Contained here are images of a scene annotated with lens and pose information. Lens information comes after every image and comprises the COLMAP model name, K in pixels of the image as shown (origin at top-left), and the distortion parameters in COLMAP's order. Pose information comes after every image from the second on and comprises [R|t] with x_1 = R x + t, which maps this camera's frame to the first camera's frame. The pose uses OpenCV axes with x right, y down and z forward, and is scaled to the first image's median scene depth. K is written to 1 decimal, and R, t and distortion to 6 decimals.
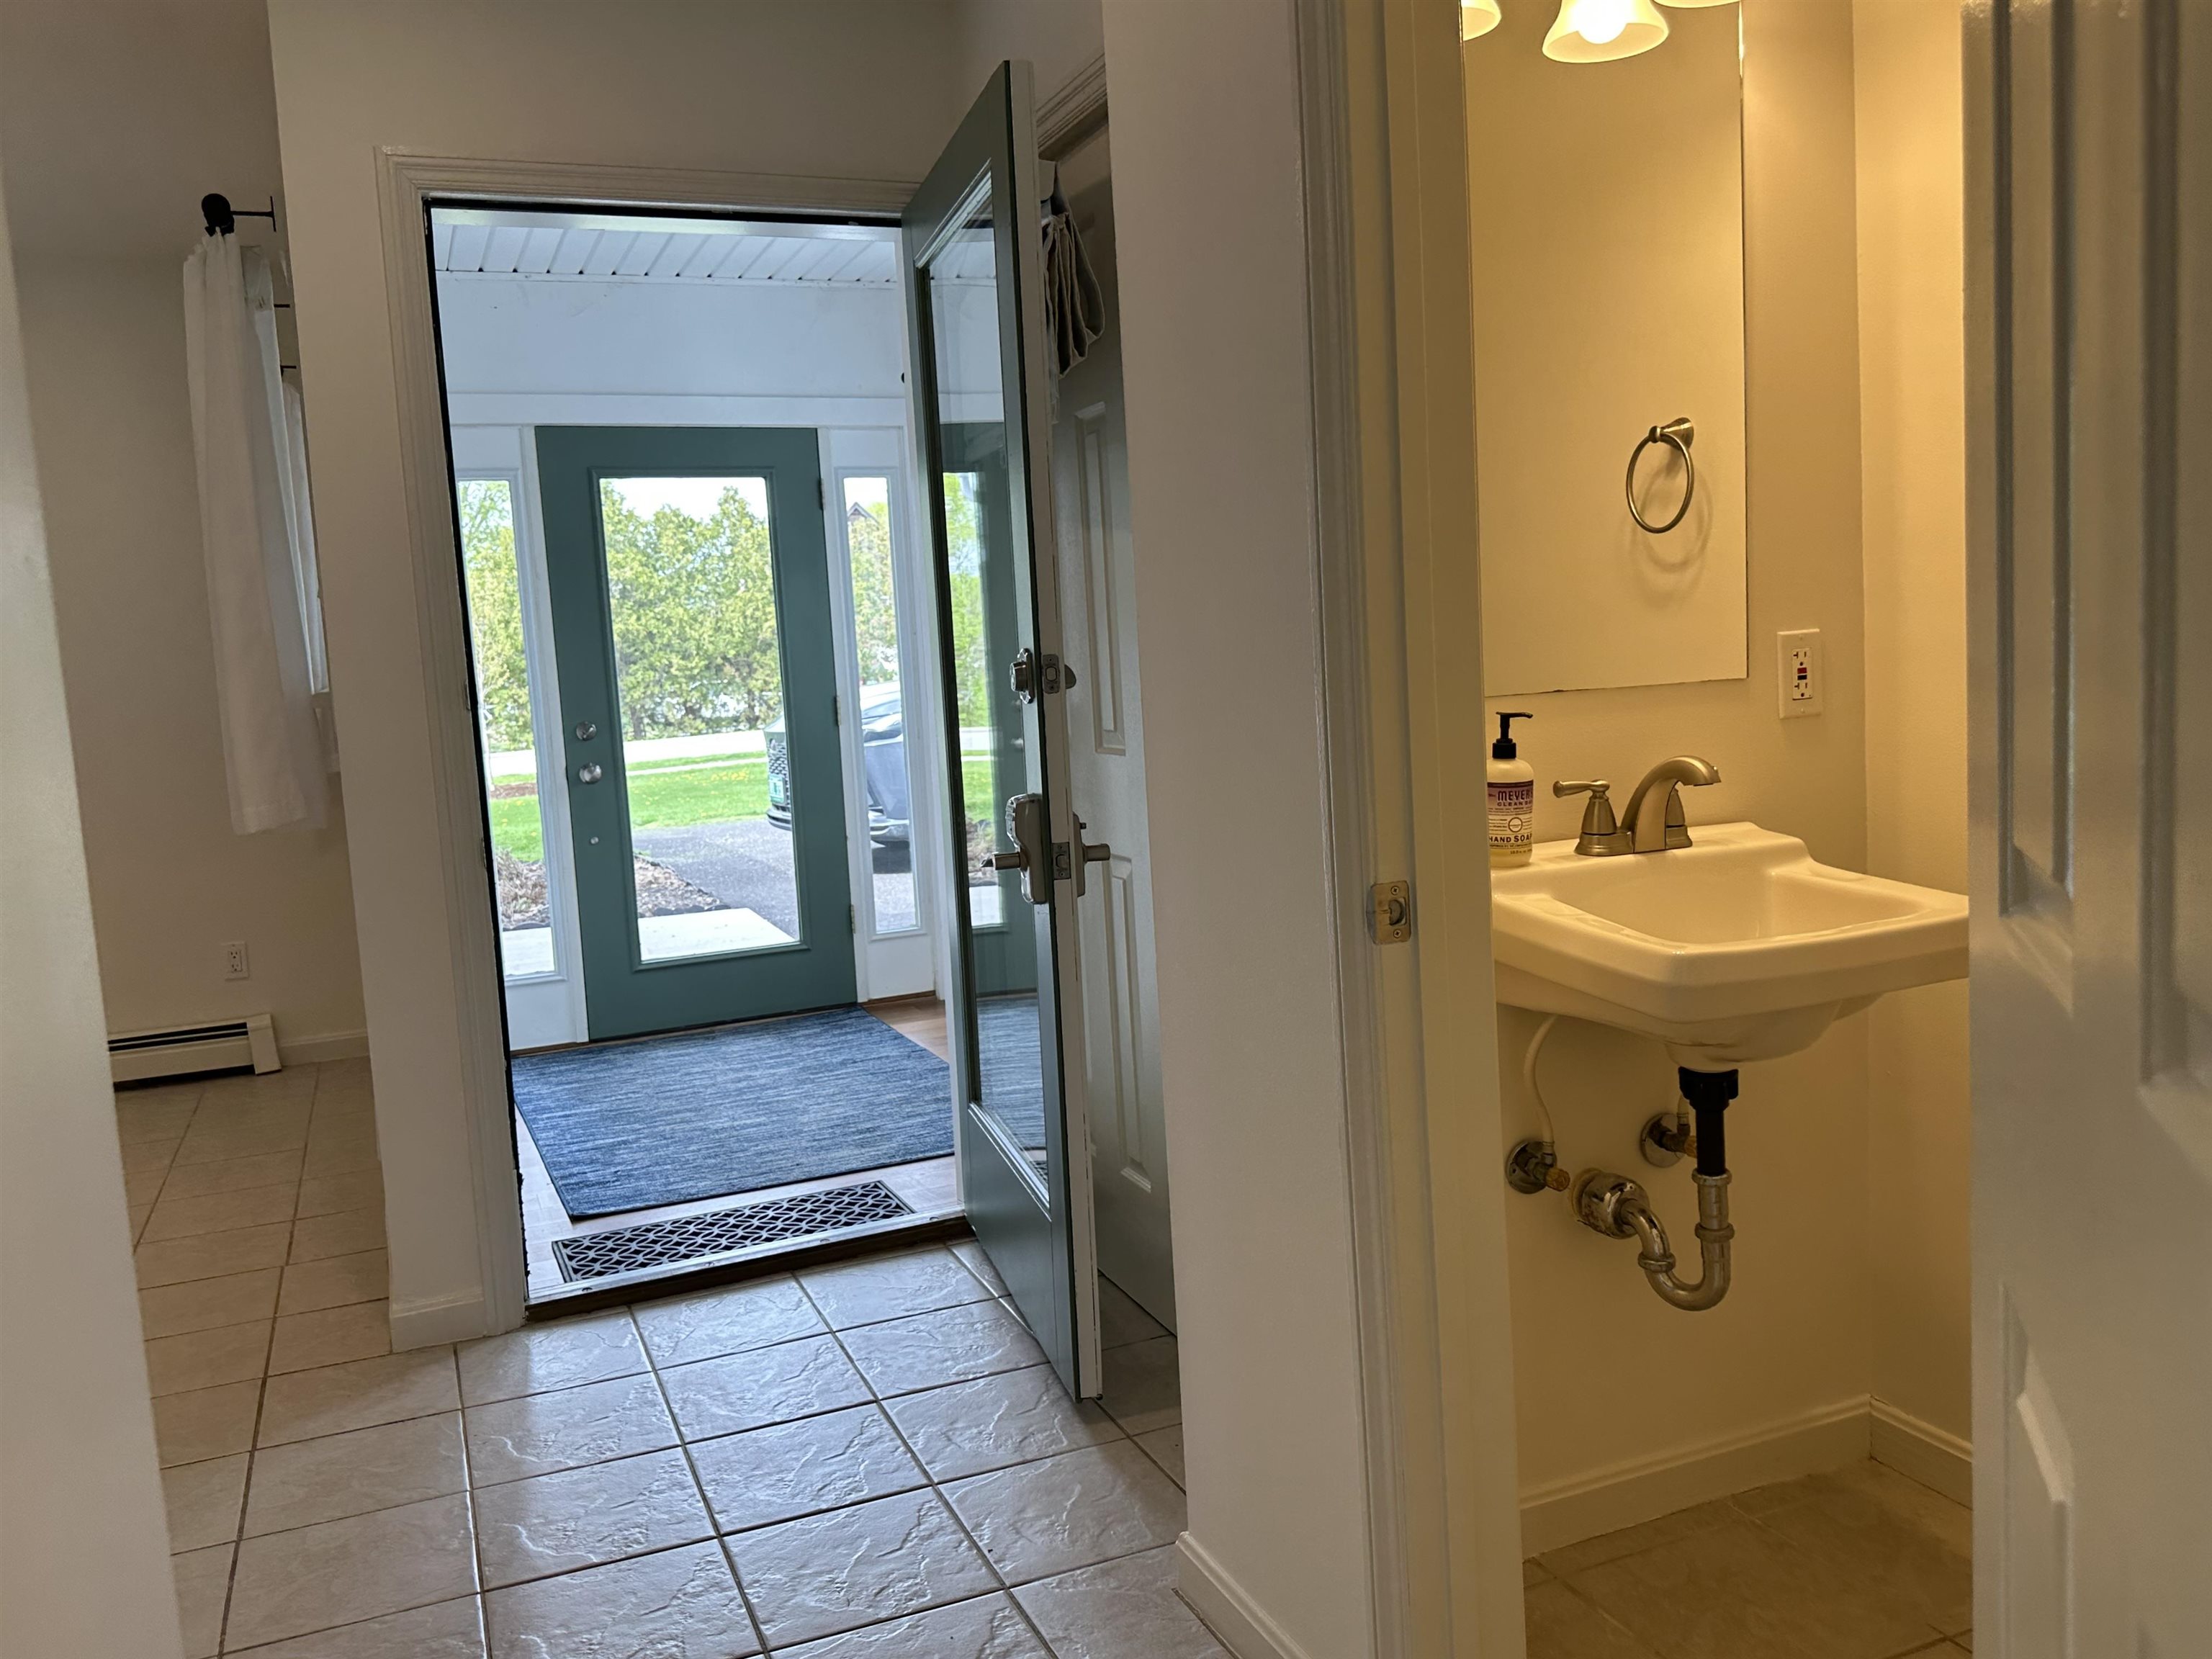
lens RADIAL K [[1703.5, 0, 1122.6], [0, 1703.5, 799.8], [0, 0, 1]] dist [0.046100, -0.072668]
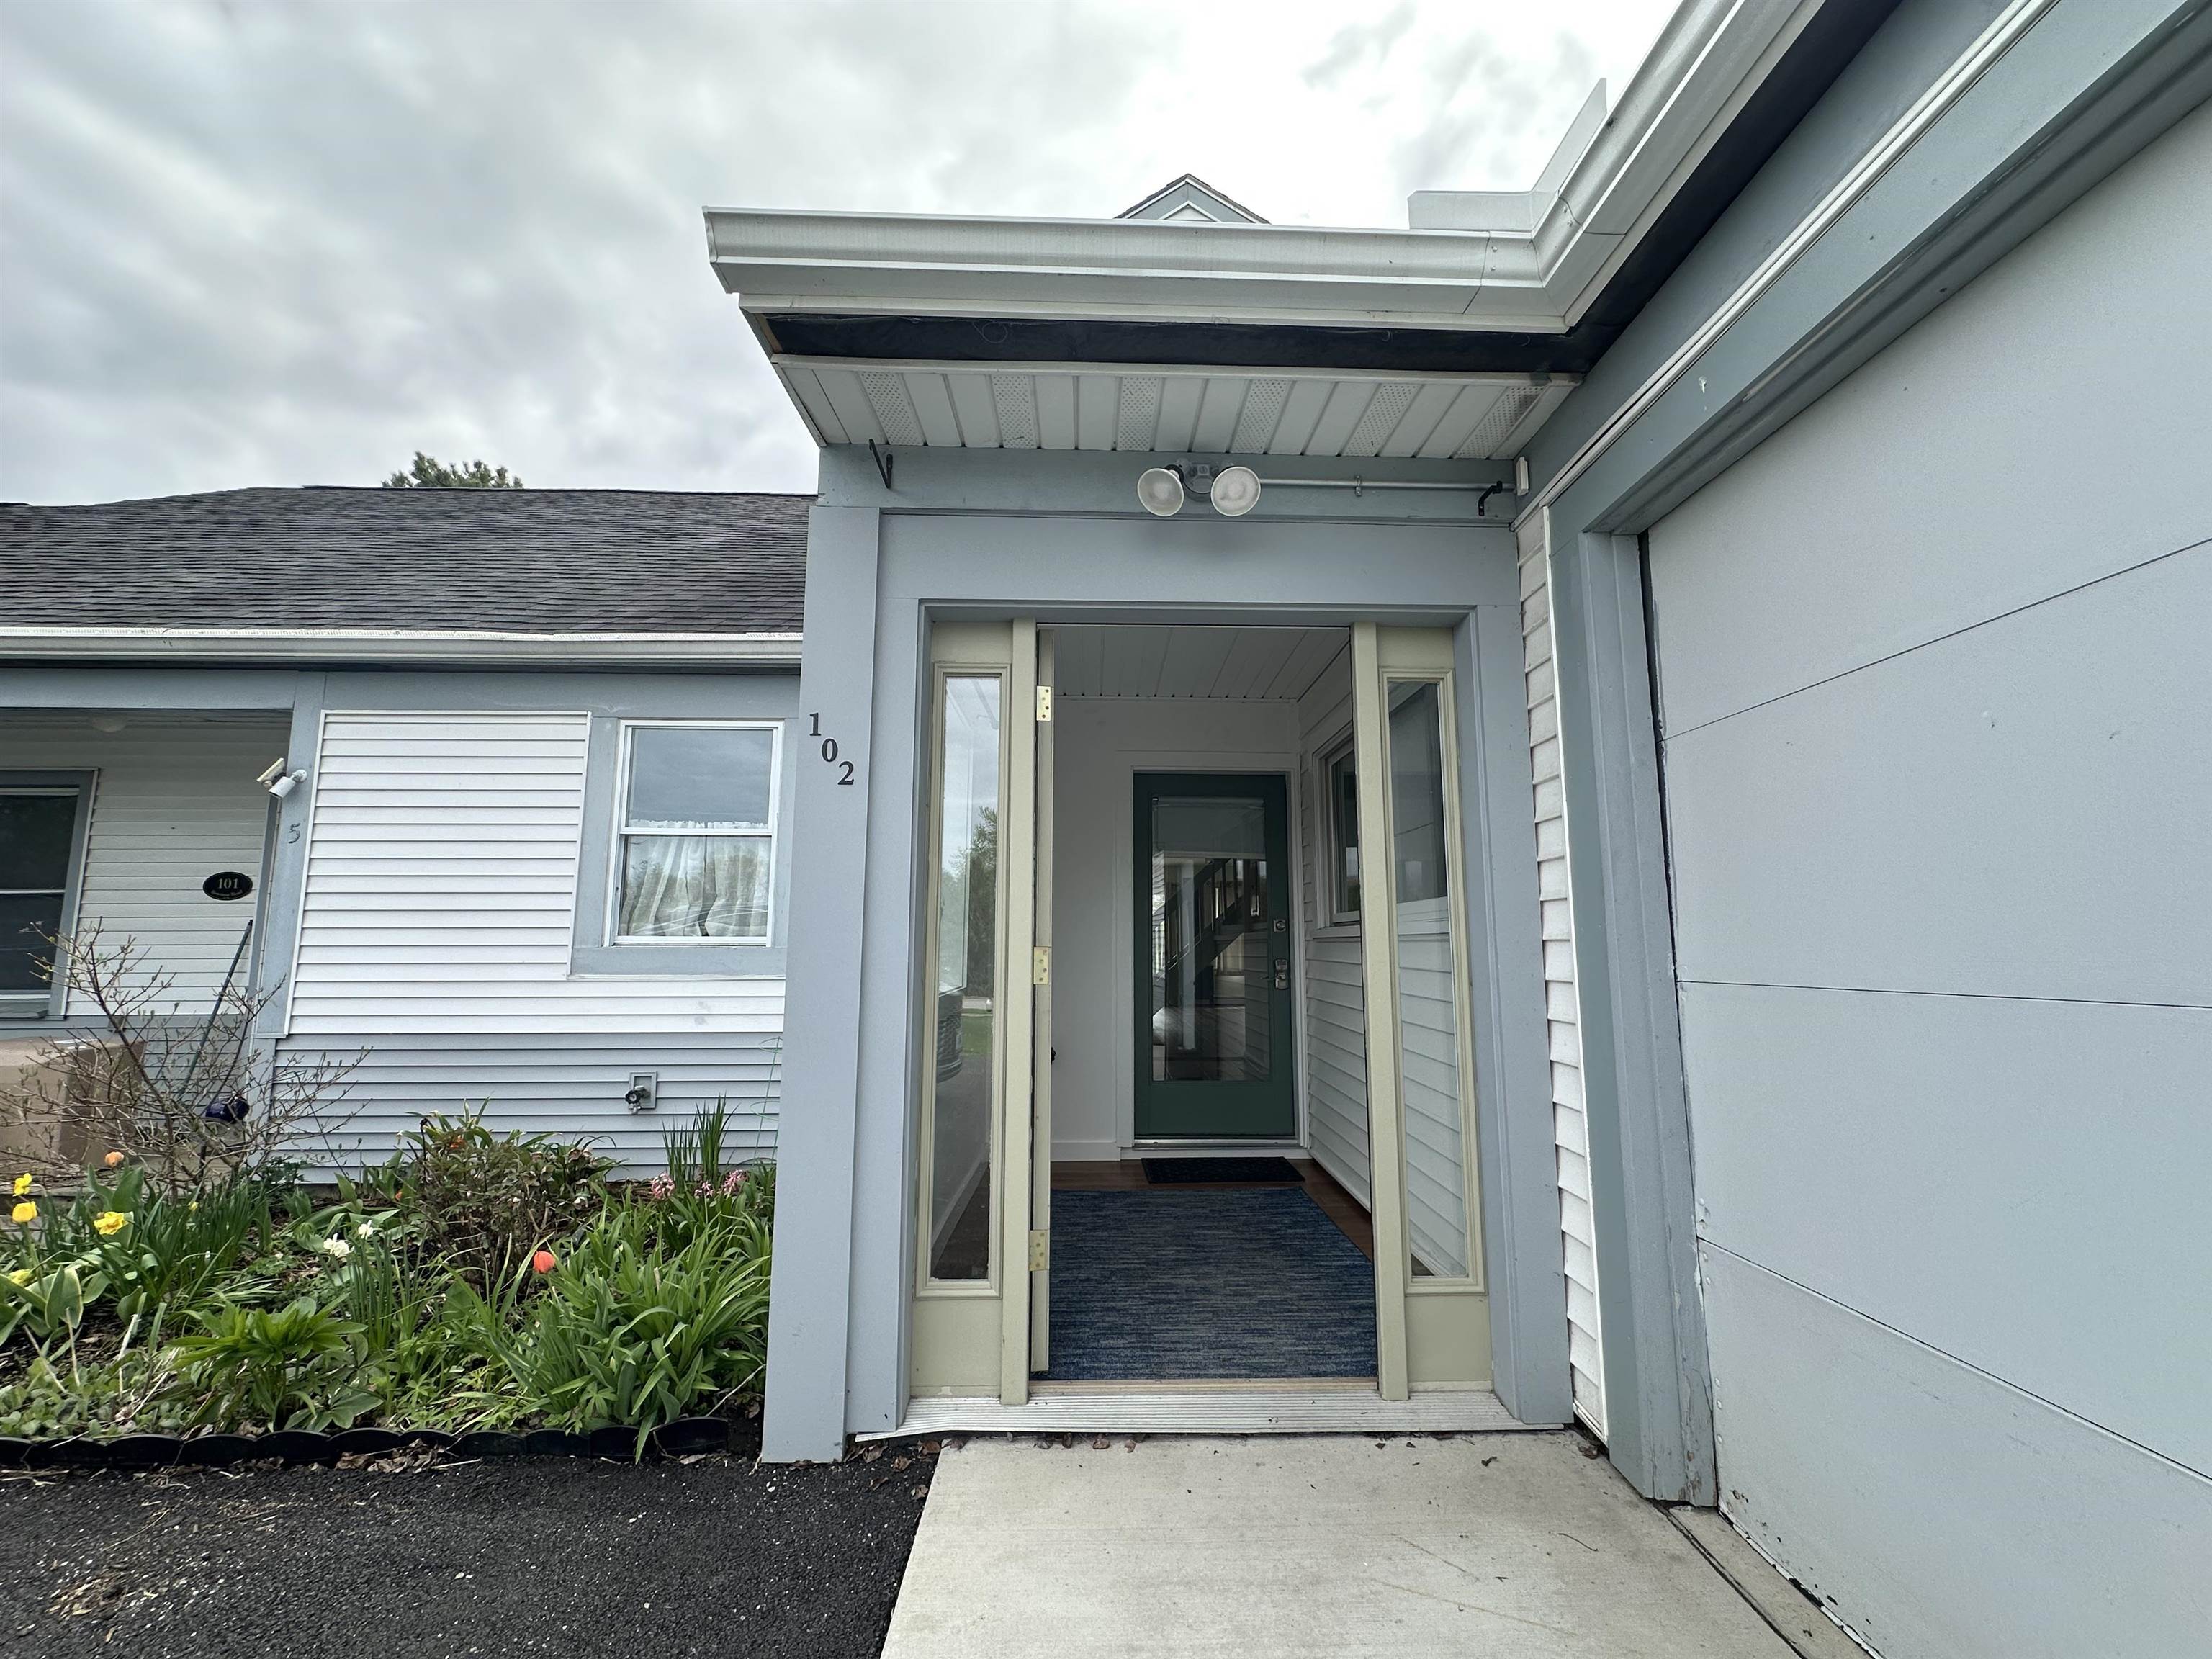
lens RADIAL K [[880.4, 0, 1096.6], [0, 880.4, 829.8], [0, 0, 1]] dist [0.000630, 0.000090]
pose [[-0.918823, 0.095515, 0.382937, -0.438674], [0.080915, 0.995252, -0.054094, -0.112225], [-0.386286, -0.018718, -0.922189, 1.678854]]
